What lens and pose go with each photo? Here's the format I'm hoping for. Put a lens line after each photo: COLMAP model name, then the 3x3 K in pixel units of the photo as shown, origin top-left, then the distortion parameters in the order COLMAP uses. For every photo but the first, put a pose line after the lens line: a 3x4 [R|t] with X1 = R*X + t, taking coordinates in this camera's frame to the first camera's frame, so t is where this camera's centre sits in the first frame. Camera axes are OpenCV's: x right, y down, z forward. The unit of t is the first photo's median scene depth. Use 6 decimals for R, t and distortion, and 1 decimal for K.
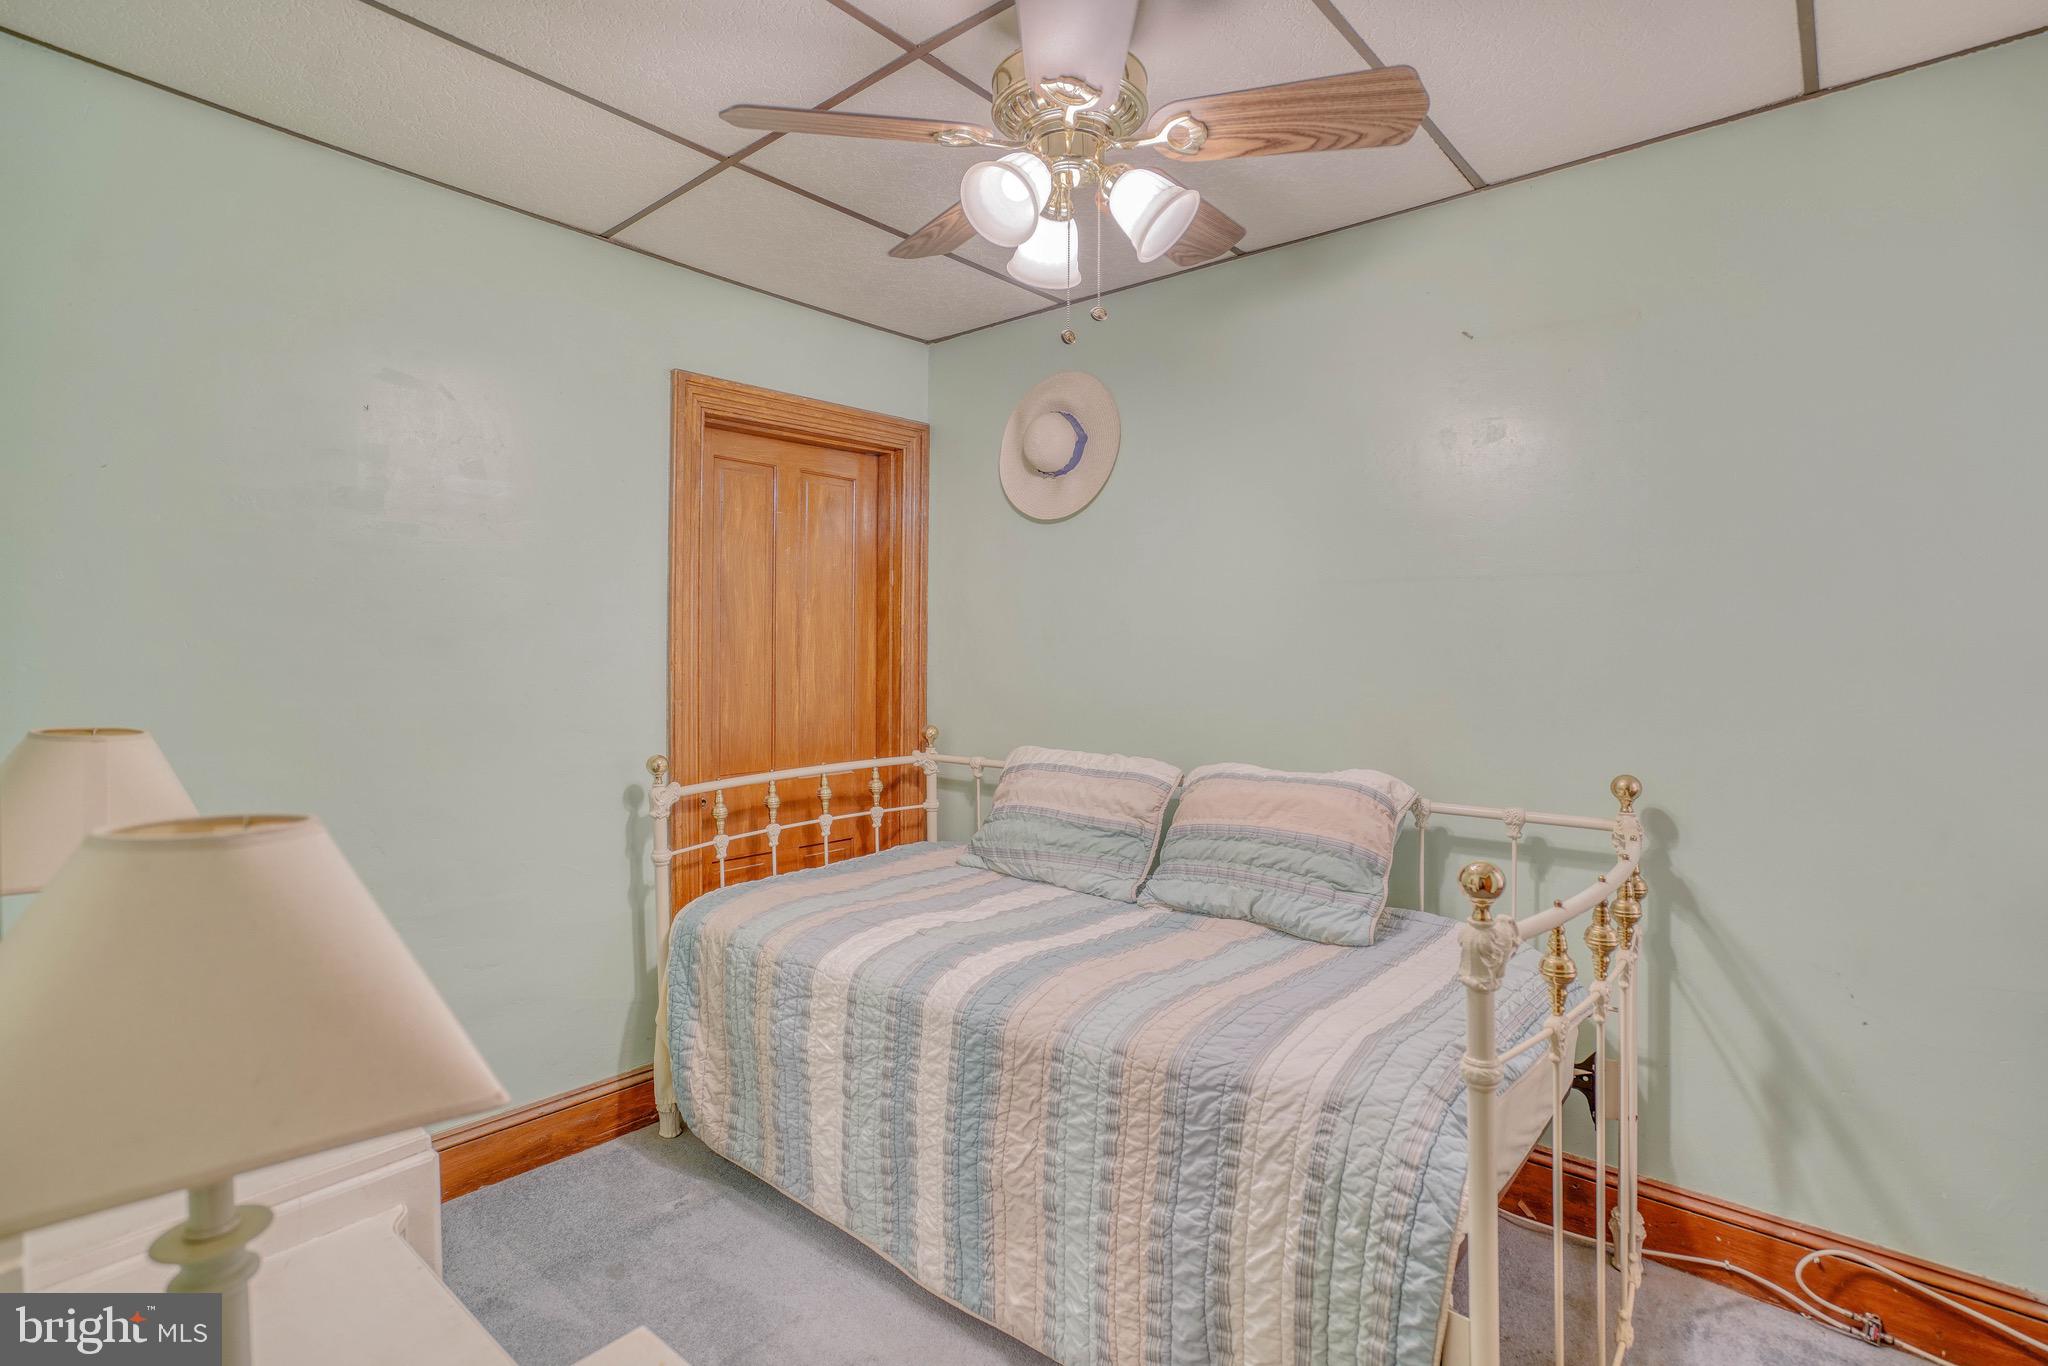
lens RADIAL K [[964.1, 0, 1013.5], [0, 964.1, 667.1], [0, 0, 1]] dist [-0.049906, 0.025649]
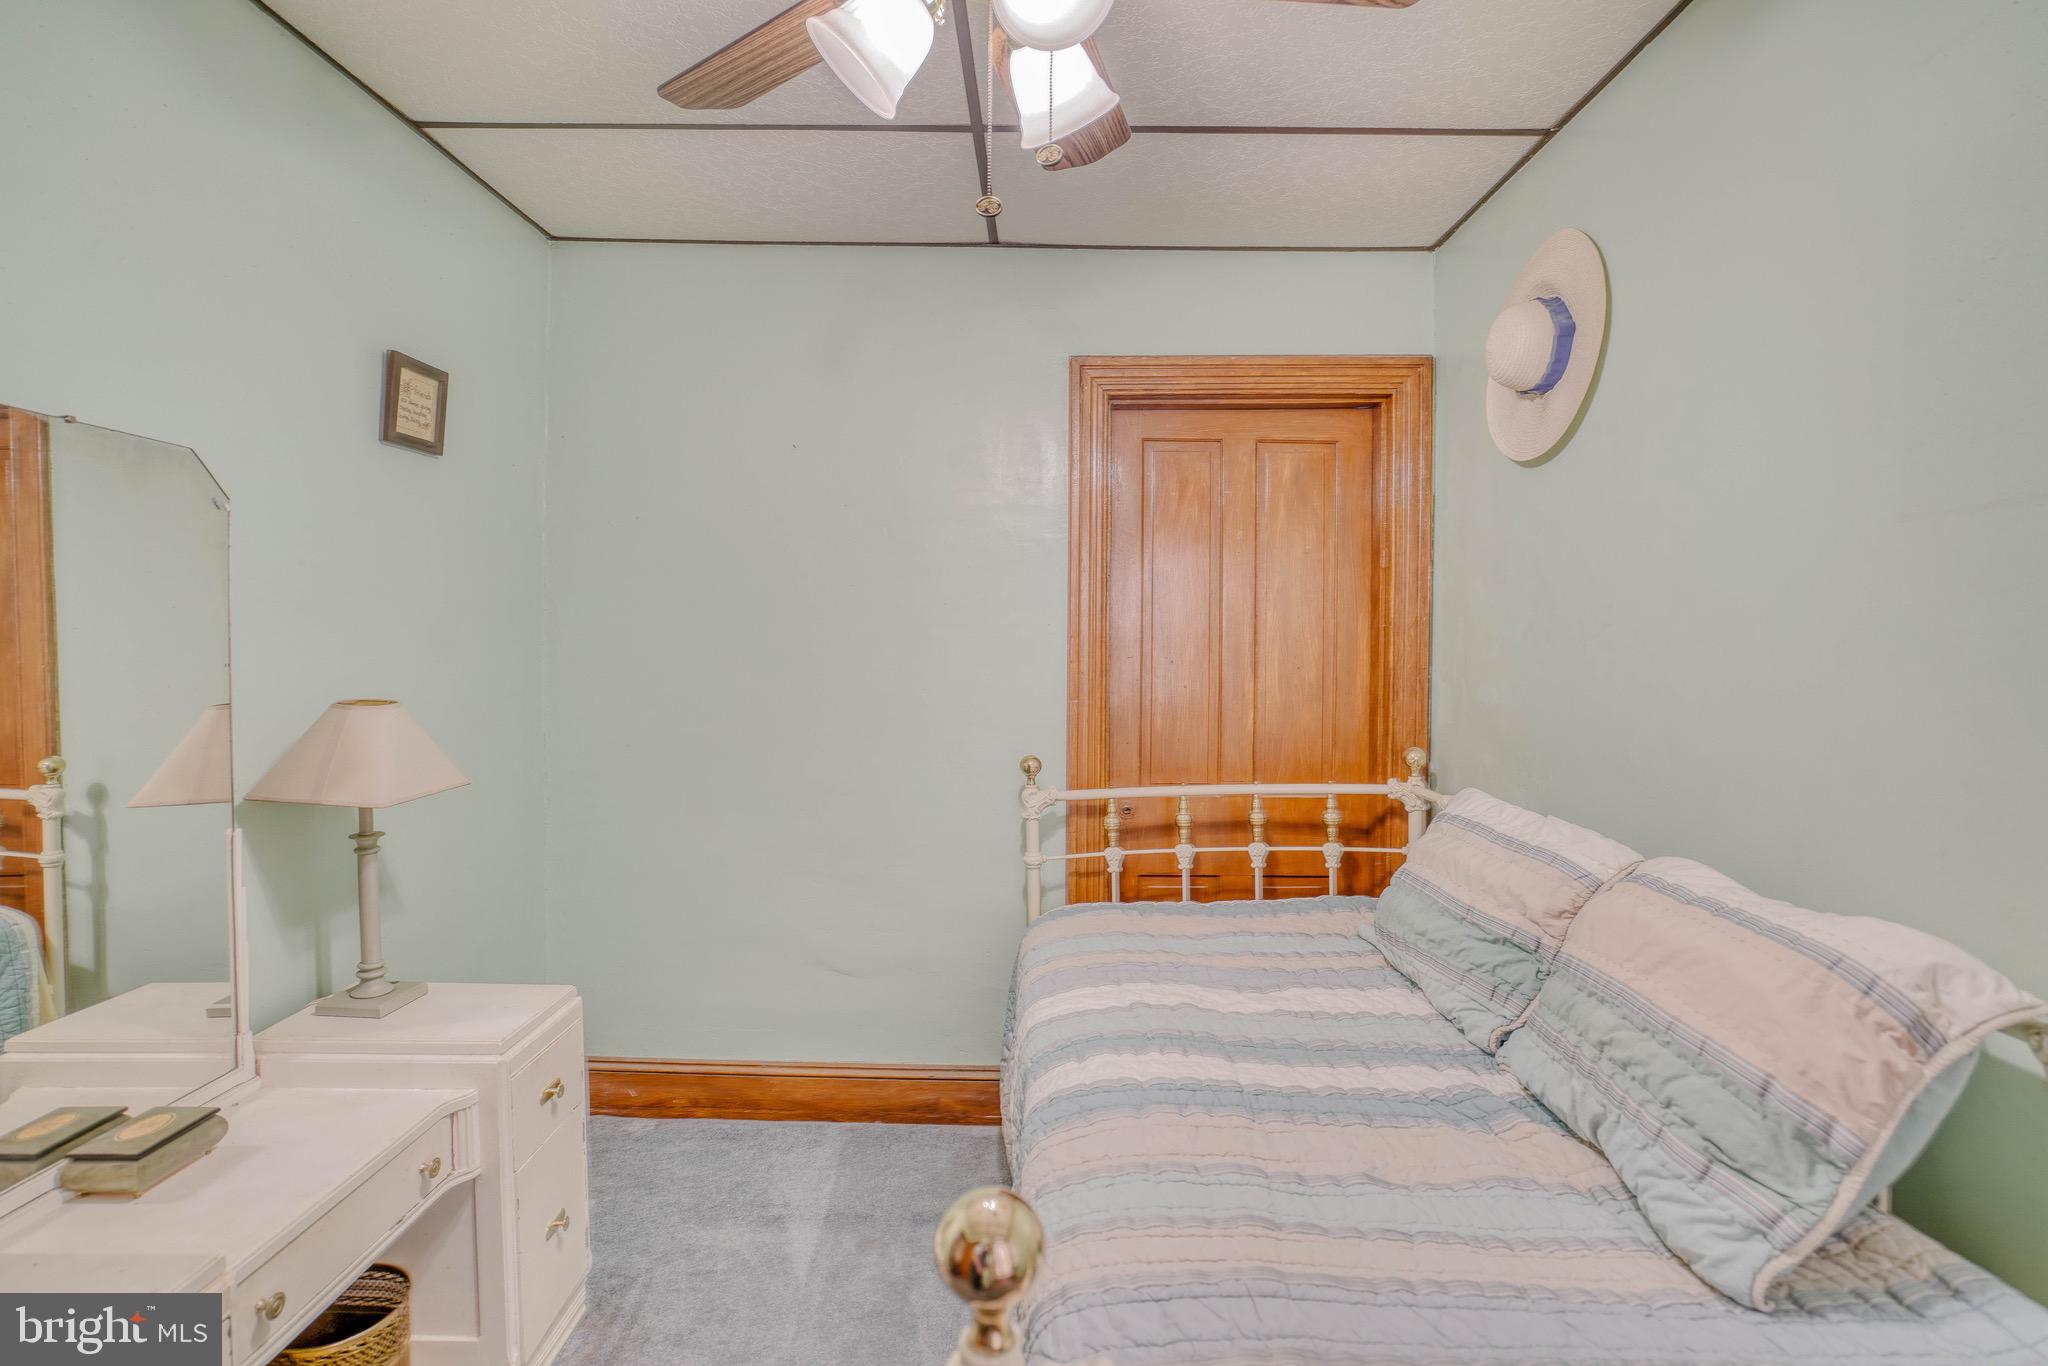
lens RADIAL K [[964.1, 0, 1013.5], [0, 964.1, 667.1], [0, 0, 1]] dist [-0.049906, 0.025649]
pose [[0.667781, 0.021645, -0.744043, 0.321628], [-0.016892, 0.999760, 0.013923, -0.010843], [0.744166, 0.003271, 0.667987, 0.302027]]
